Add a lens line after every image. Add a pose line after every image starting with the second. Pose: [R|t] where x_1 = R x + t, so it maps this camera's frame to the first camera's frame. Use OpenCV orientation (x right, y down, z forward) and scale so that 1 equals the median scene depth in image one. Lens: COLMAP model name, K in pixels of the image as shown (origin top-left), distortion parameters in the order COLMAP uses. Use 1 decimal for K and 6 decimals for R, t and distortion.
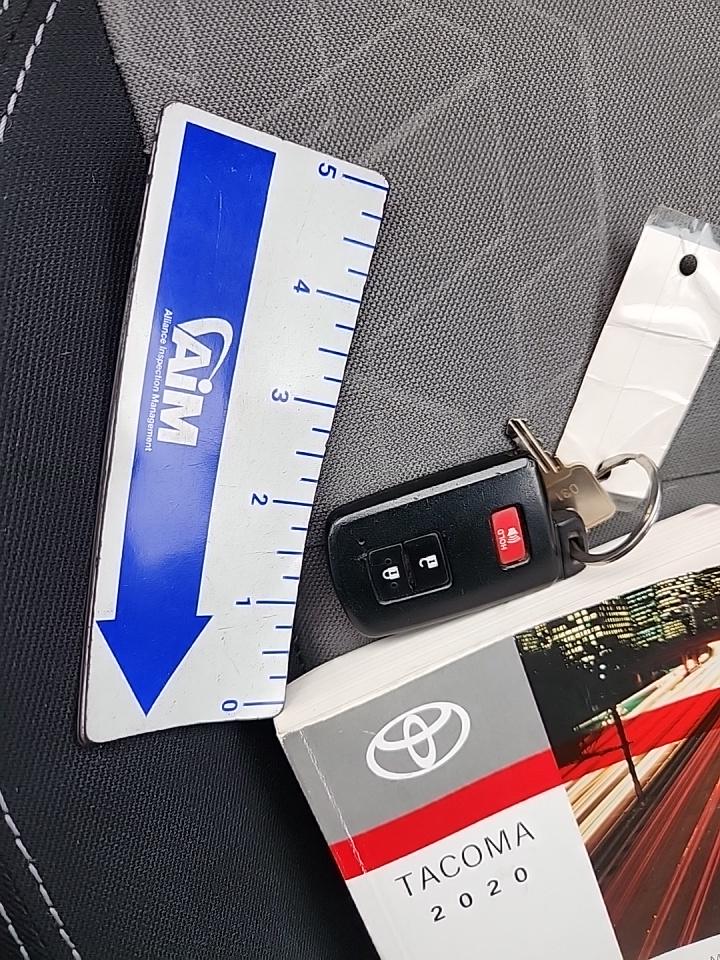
lens RADIAL K [[644.7, 0, 360.0], [0, 644.7, 480.0], [0, 0, 1]] dist [0.054652, -0.045780]
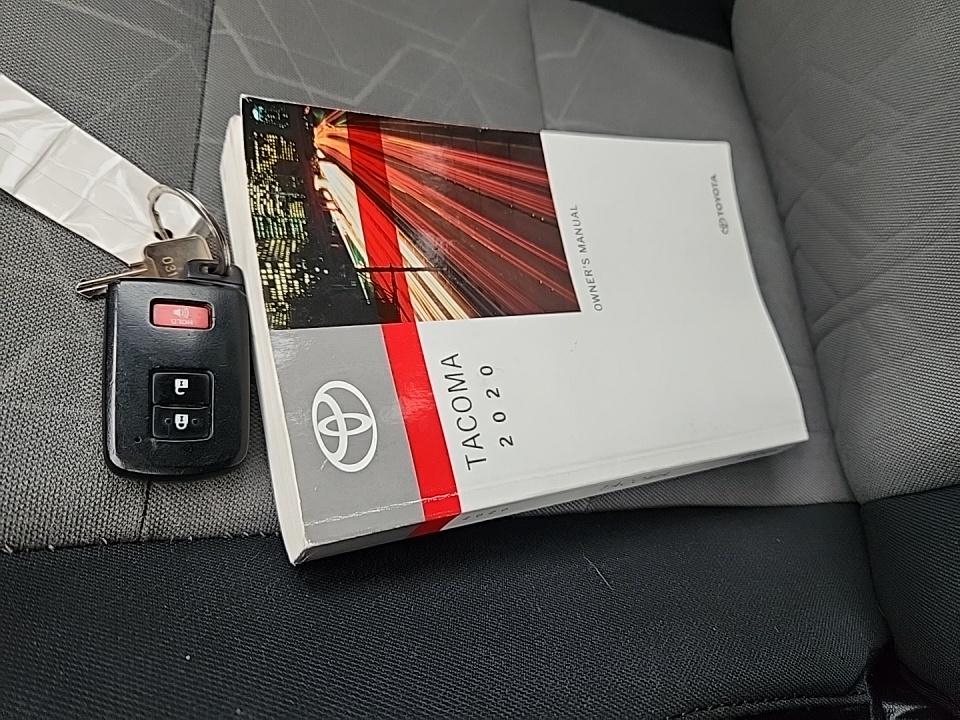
lens RADIAL K [[644.7, 0, 484.5], [0, 644.7, 359.3], [0, 0, 1]] dist [0.054652, -0.045780]
pose [[0.144858, -0.952359, 0.268380, -0.073893], [0.961404, 0.199600, 0.189371, 0.399376], [-0.233918, 0.230590, 0.944516, -0.195918]]
